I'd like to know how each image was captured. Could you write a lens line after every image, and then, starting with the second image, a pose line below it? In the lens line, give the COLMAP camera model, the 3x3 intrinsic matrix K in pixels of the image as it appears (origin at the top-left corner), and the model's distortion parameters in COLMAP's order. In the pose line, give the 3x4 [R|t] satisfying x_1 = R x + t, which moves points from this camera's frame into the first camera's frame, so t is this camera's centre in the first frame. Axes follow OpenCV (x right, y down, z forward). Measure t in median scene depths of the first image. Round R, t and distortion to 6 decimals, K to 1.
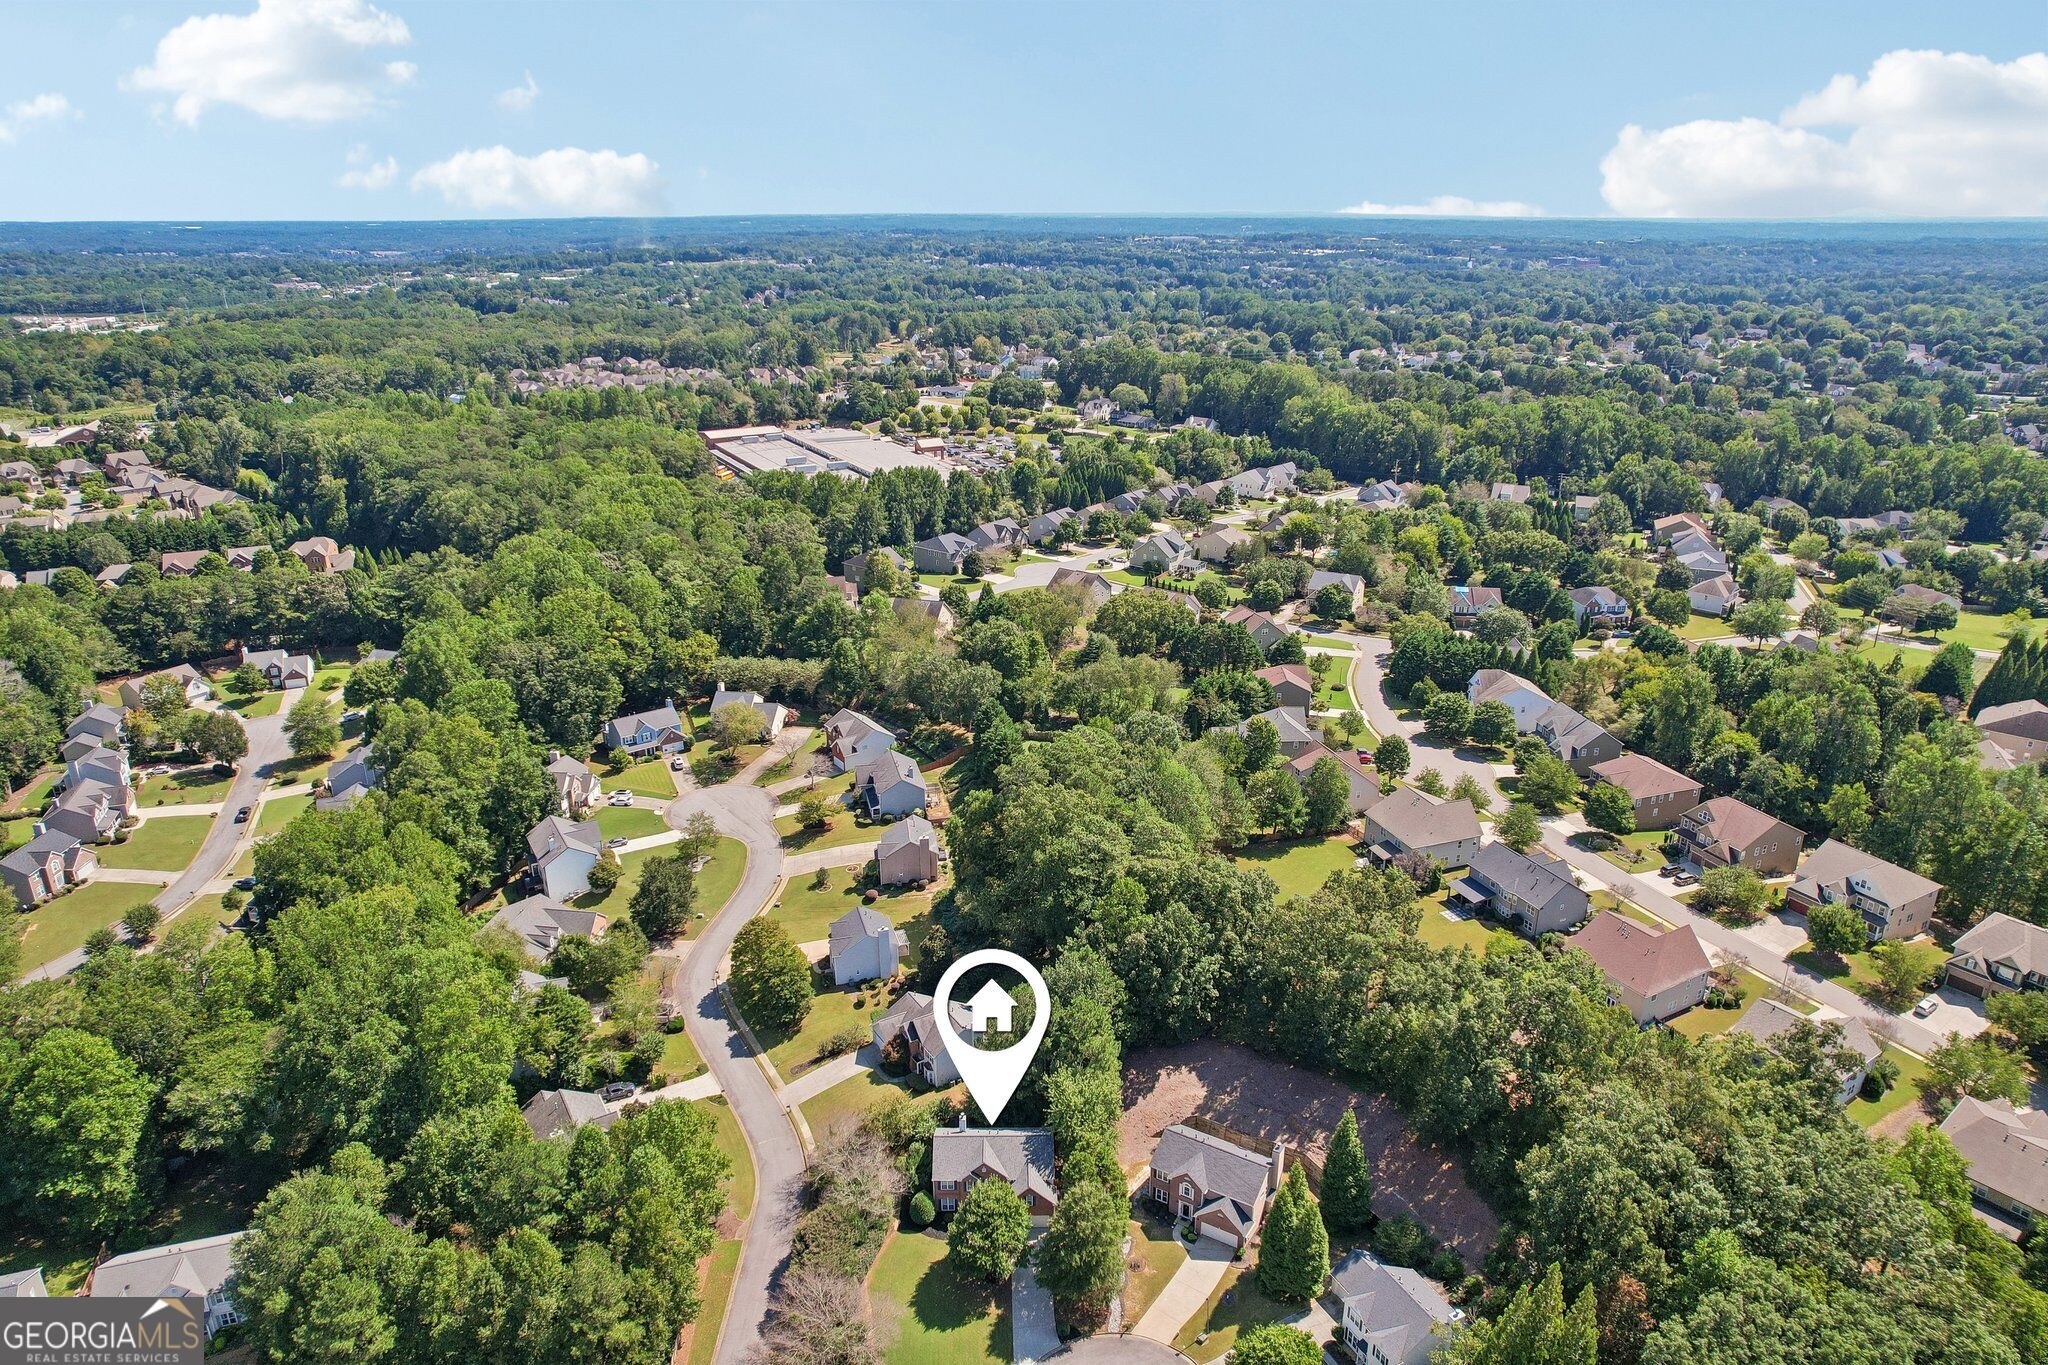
lens RADIAL K [[1297.2, 0, 1027.3], [0, 1297.2, 677.5], [0, 0, 1]] dist [-0.045117, 0.001482]
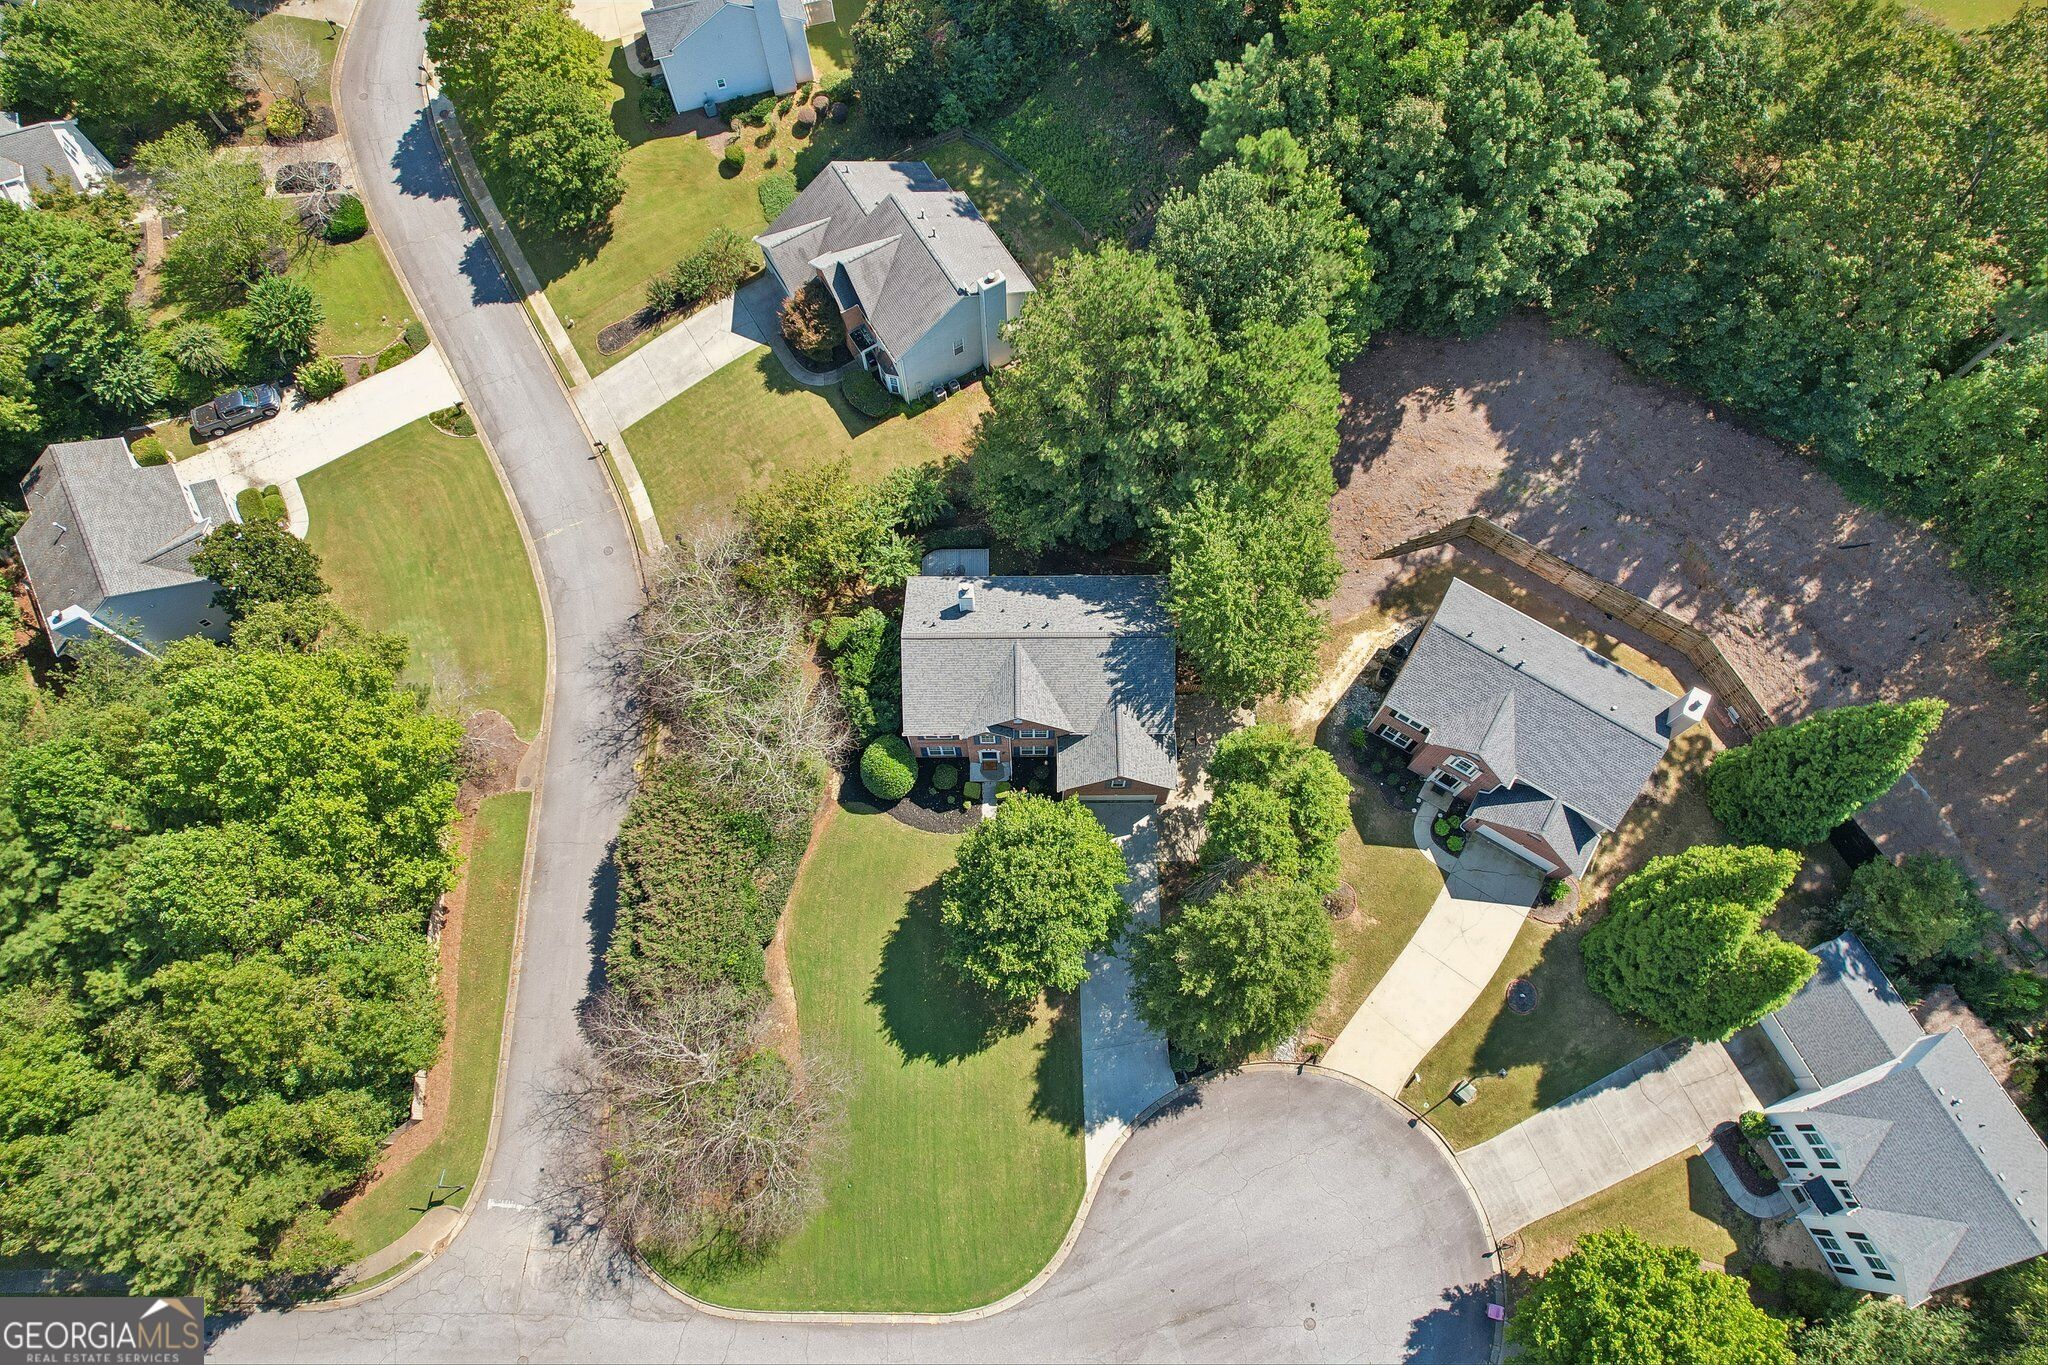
lens RADIAL K [[1297.2, 0, 1027.3], [0, 1297.2, 677.5], [0, 0, 1]] dist [-0.045117, 0.001482]
pose [[0.999971, 0.005878, -0.004941, -0.025423], [-0.000069, 0.650294, 0.759683, 0.029107], [0.007678, -0.759660, 0.650275, 0.650285]]
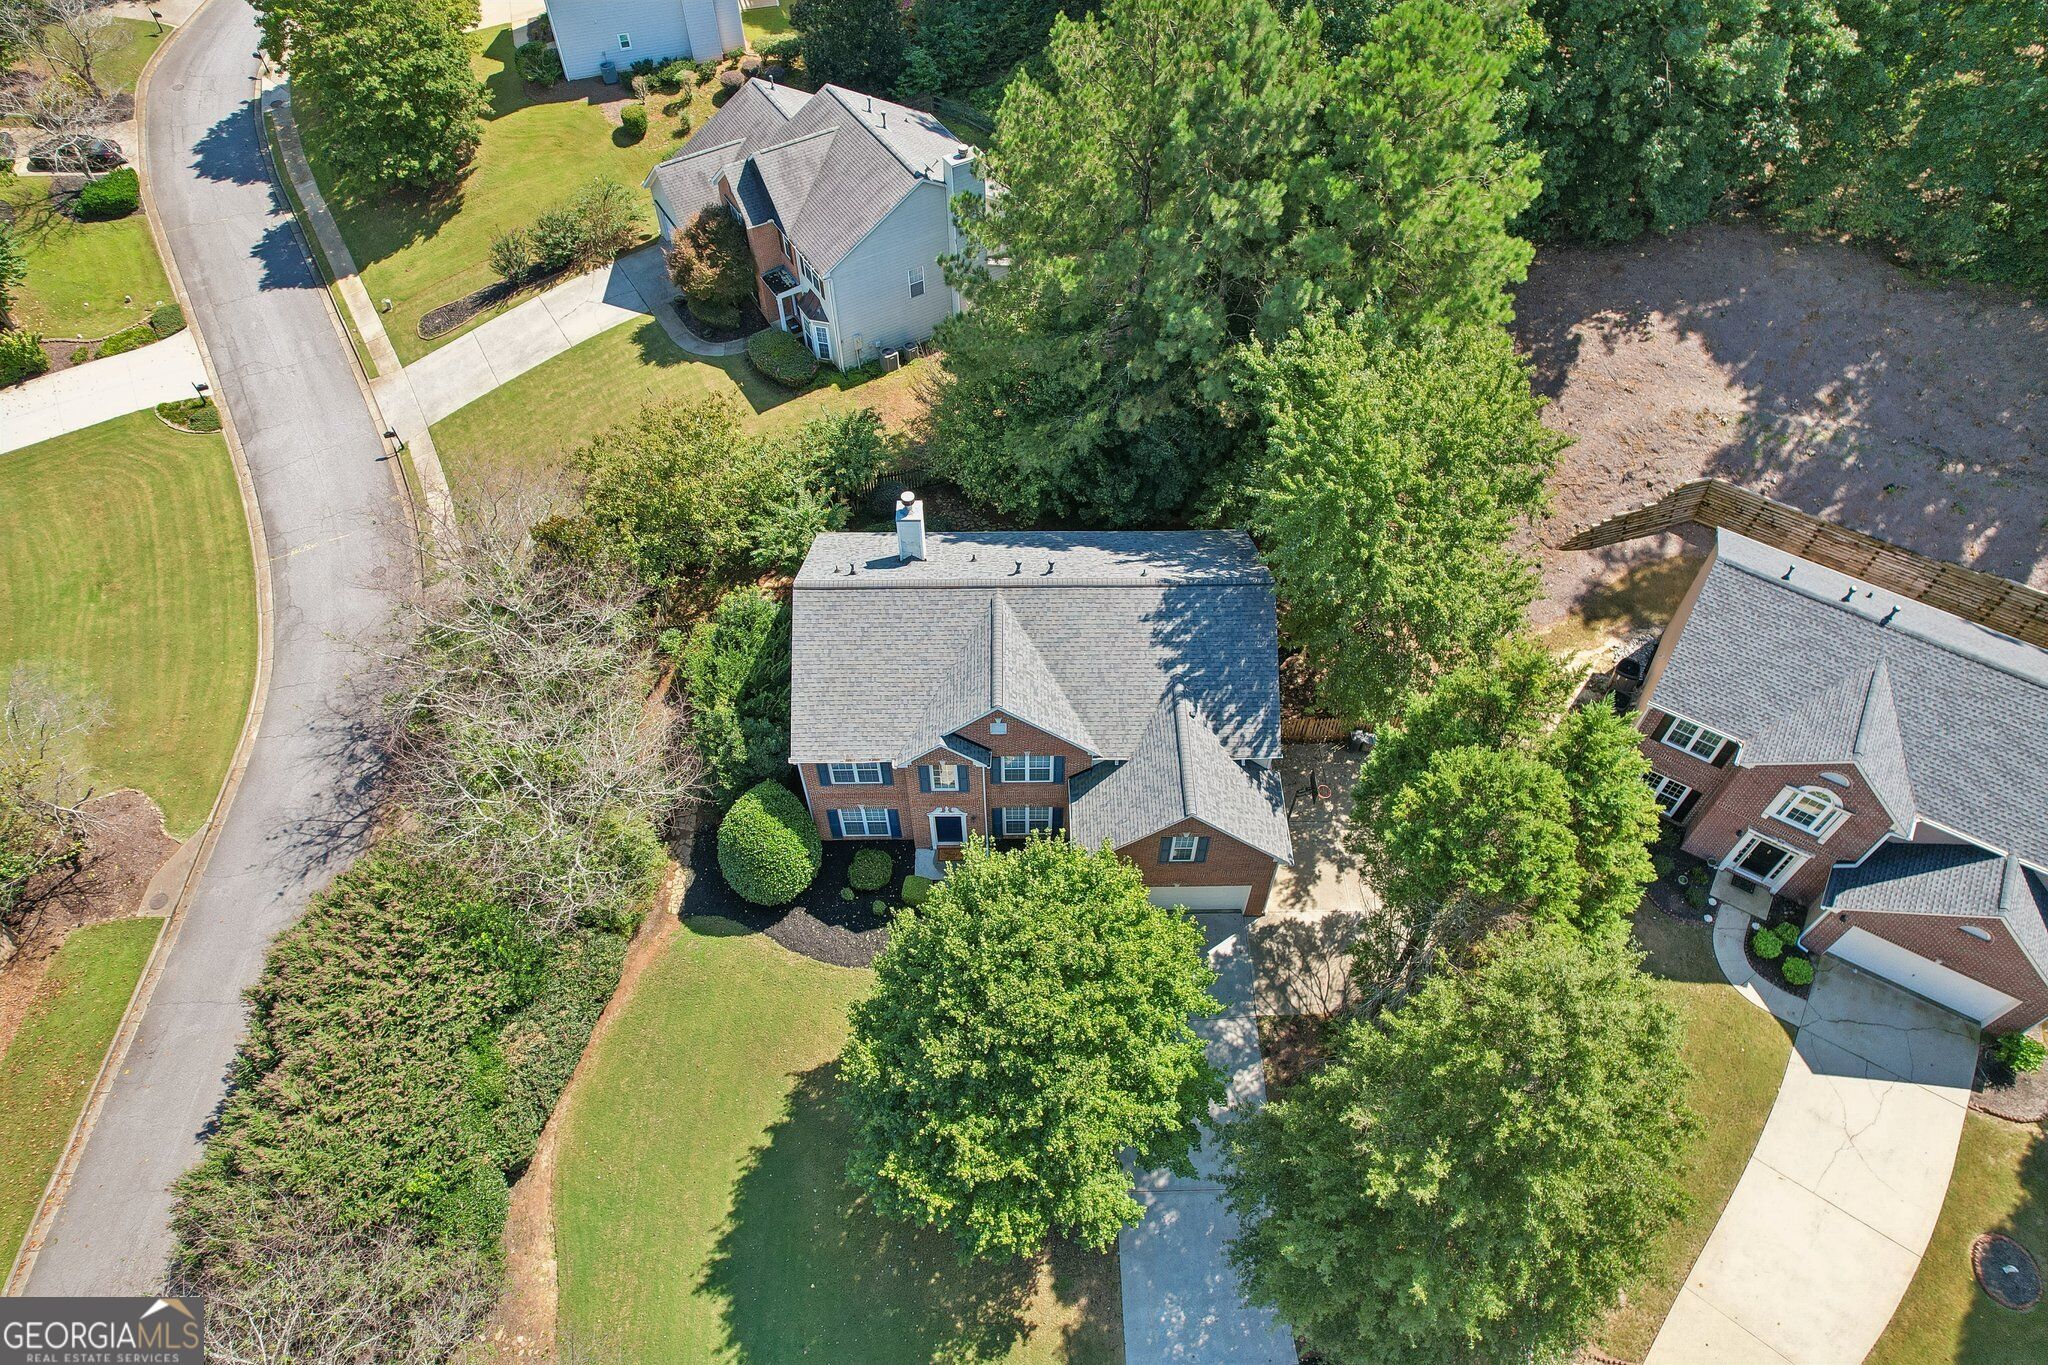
lens RADIAL K [[1311.9, 0, 1027.2], [0, 1311.9, 677.1], [0, 0, 1]] dist [-0.080454, 0.075999]
pose [[0.999994, 0.003287, -0.000559, -0.025220], [-0.002473, 0.843717, 0.536783, 0.217048], [0.002236, -0.536779, 0.843720, 0.718293]]
